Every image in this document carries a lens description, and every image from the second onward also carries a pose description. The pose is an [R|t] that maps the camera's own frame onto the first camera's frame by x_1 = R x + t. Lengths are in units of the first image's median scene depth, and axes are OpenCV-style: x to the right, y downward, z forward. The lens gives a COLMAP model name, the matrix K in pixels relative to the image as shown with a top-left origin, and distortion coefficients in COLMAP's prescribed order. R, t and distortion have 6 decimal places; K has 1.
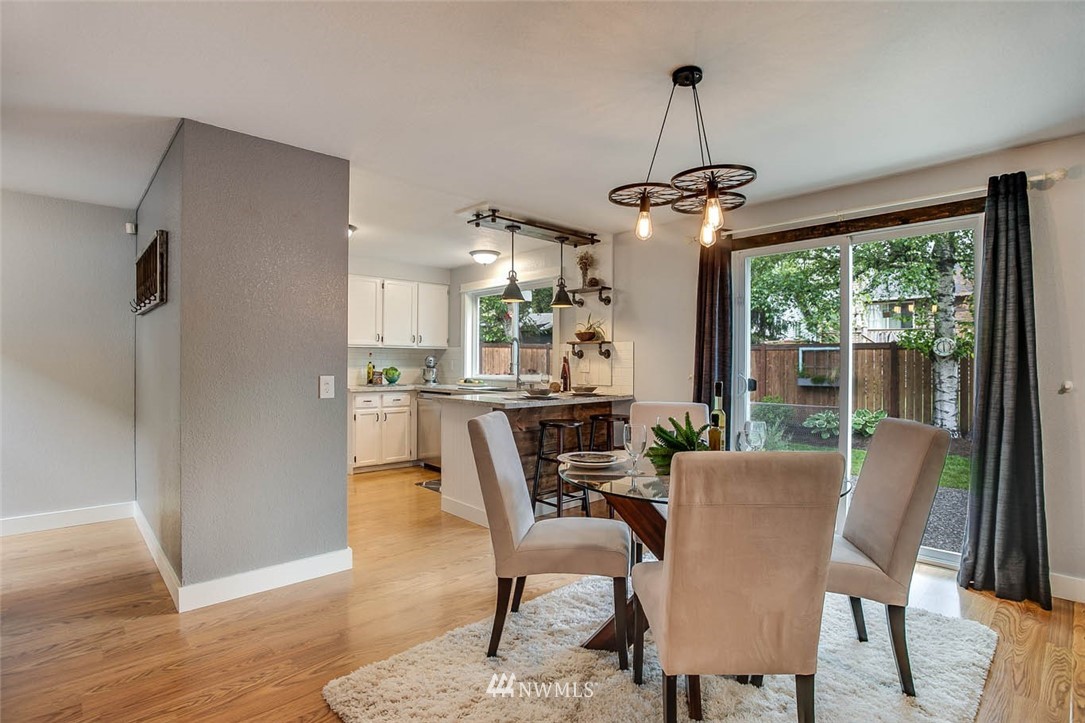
lens RADIAL K [[515.1, 0, 540.5], [0, 515.1, 361.2], [0, 0, 1]] dist [-0.048803, 0.020224]
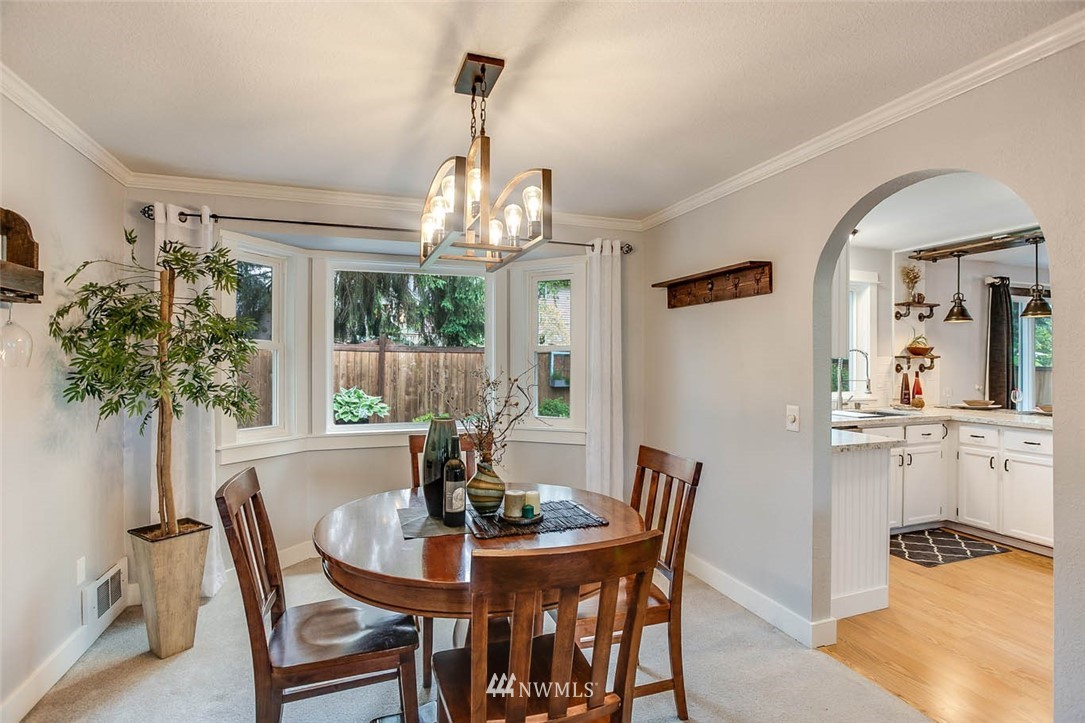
lens RADIAL K [[515.1, 0, 540.5], [0, 515.1, 361.2], [0, 0, 1]] dist [-0.048803, 0.020224]
pose [[0.405018, -0.005018, 0.914295, -0.899367], [-0.001429, 0.999980, 0.006121, -0.025888], [-0.914308, -0.003785, 0.405003, 1.020370]]
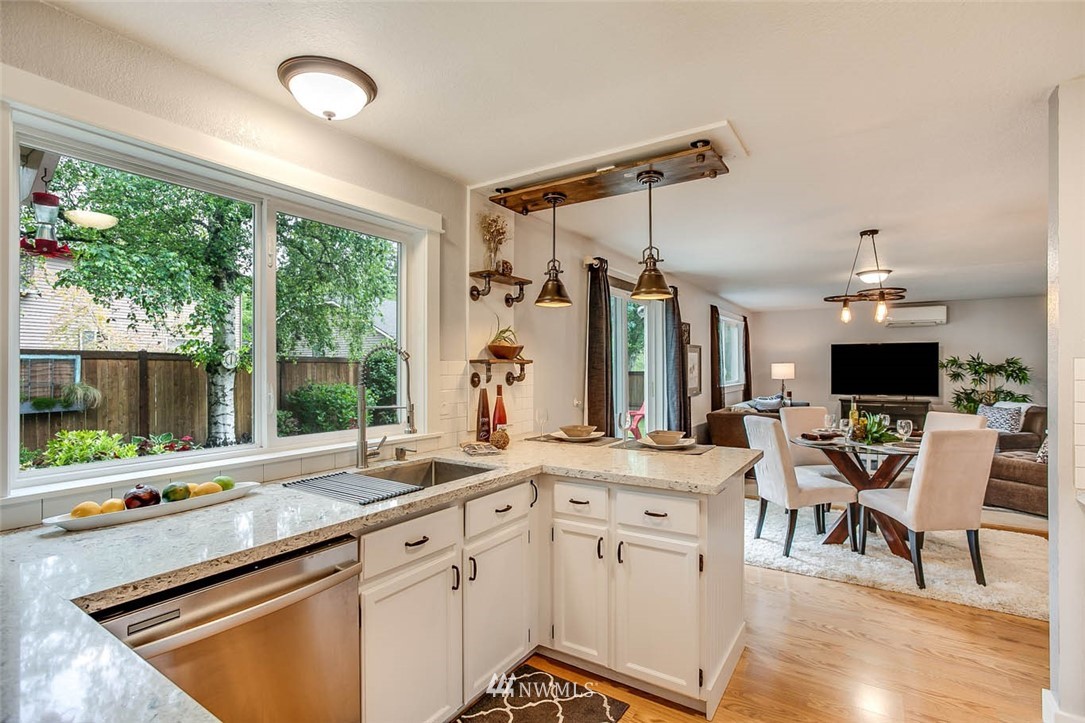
lens RADIAL K [[515.1, 0, 540.5], [0, 515.1, 361.2], [0, 0, 1]] dist [-0.048803, 0.020224]
pose [[-0.232878, 0.006621, 0.972483, -0.432182], [-0.000332, 0.999976, -0.006887, -0.025291], [-0.972506, -0.001926, -0.232870, 0.880005]]
